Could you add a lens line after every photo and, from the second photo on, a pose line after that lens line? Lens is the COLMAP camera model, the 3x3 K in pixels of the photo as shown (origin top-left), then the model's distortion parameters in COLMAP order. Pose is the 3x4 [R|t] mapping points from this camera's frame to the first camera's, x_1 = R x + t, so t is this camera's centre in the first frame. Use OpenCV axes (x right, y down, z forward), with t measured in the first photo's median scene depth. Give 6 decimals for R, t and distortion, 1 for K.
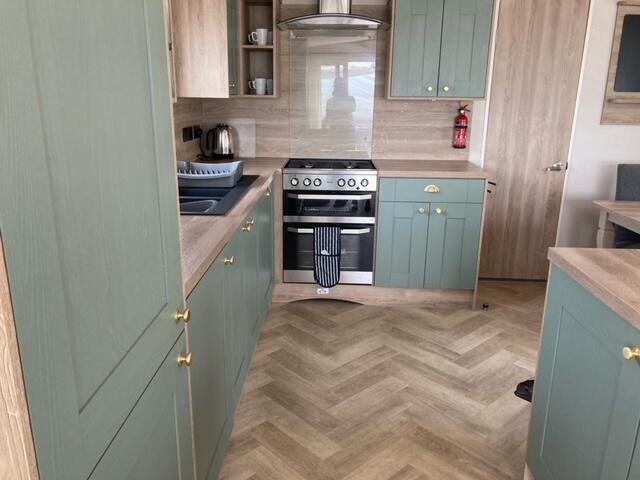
lens RADIAL K [[528.3, 0, 315.7], [0, 528.3, 237.2], [0, 0, 1]] dist [0.047654, -0.041987]
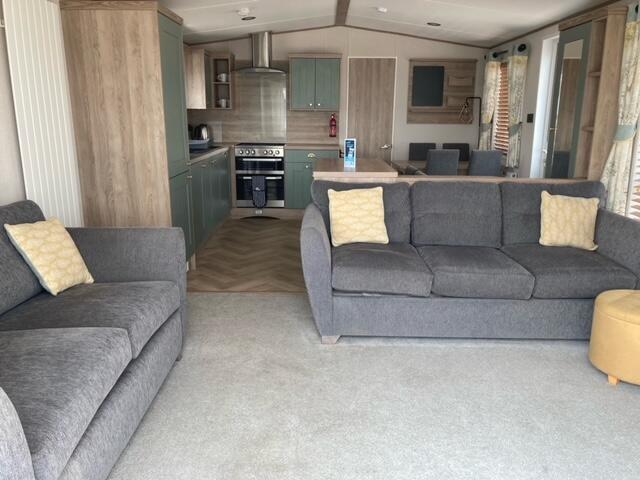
lens RADIAL K [[528.3, 0, 322.1], [0, 528.3, 243.6], [0, 0, 1]] dist [0.047654, -0.041987]
pose [[0.999328, -0.013208, 0.034179, 0.179294], [0.014012, 0.999628, -0.023392, 0.270789], [-0.033857, 0.023855, 0.999142, -0.911543]]
